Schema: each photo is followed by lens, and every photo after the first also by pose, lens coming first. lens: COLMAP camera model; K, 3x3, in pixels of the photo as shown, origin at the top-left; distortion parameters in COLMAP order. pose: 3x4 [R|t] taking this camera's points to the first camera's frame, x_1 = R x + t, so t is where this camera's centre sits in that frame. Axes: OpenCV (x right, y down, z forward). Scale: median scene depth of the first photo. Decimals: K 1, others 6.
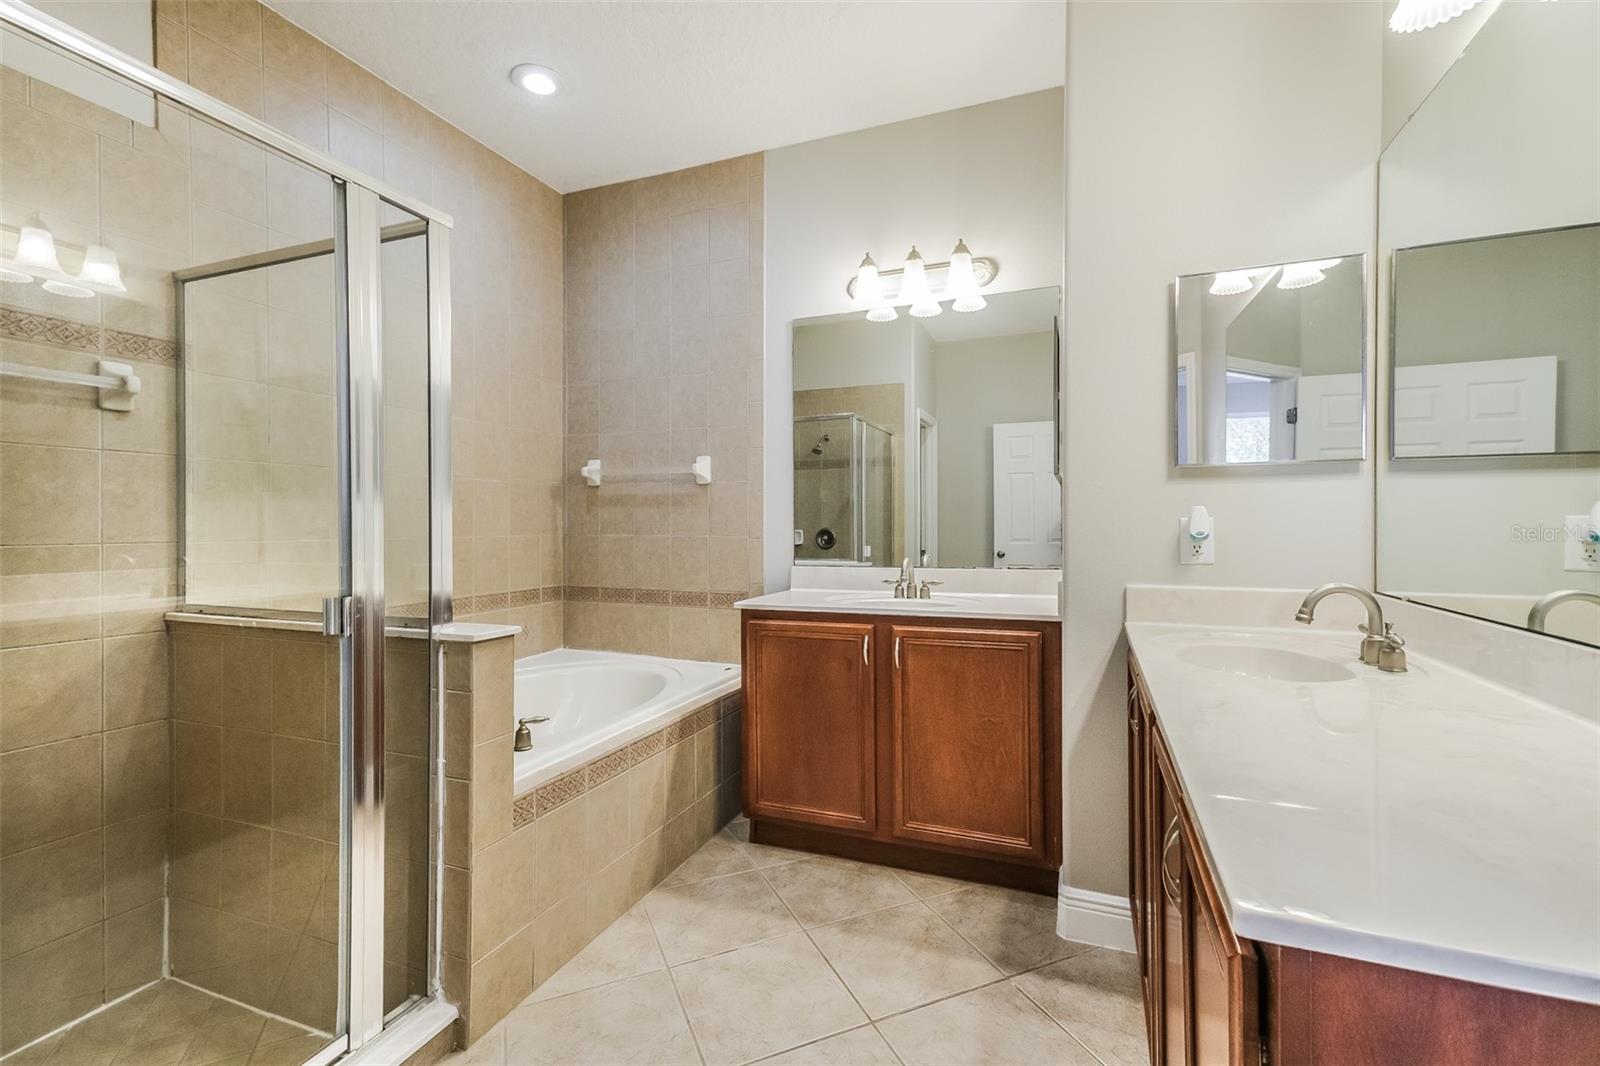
lens RADIAL K [[719.8, 0, 807.4], [0, 719.8, 536.7], [0, 0, 1]] dist [0.001709, -0.000494]
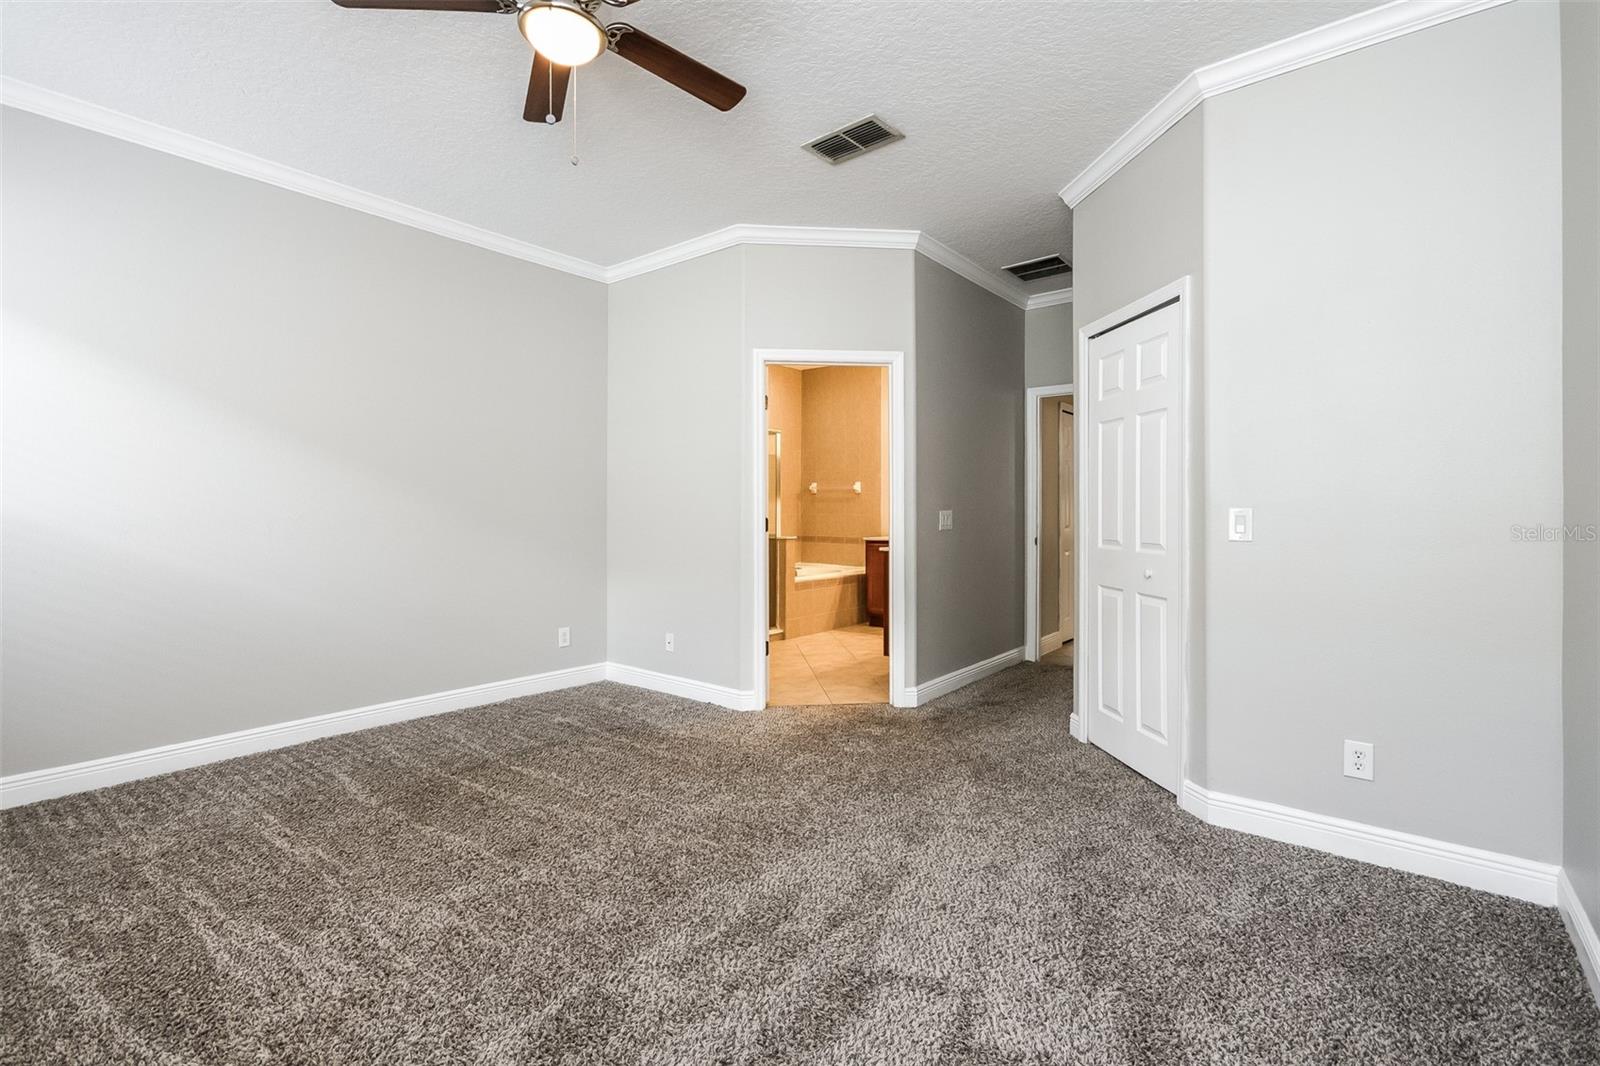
lens RADIAL K [[735.5, 0, 798.0], [0, 735.5, 527.2], [0, 0, 1]] dist [0.003474, 0.000397]
pose [[0.954599, 0.005476, -0.297843, 0.397814], [-0.002685, 0.999949, 0.009780, 0.017180], [0.297881, -0.008536, 0.954565, -1.408932]]
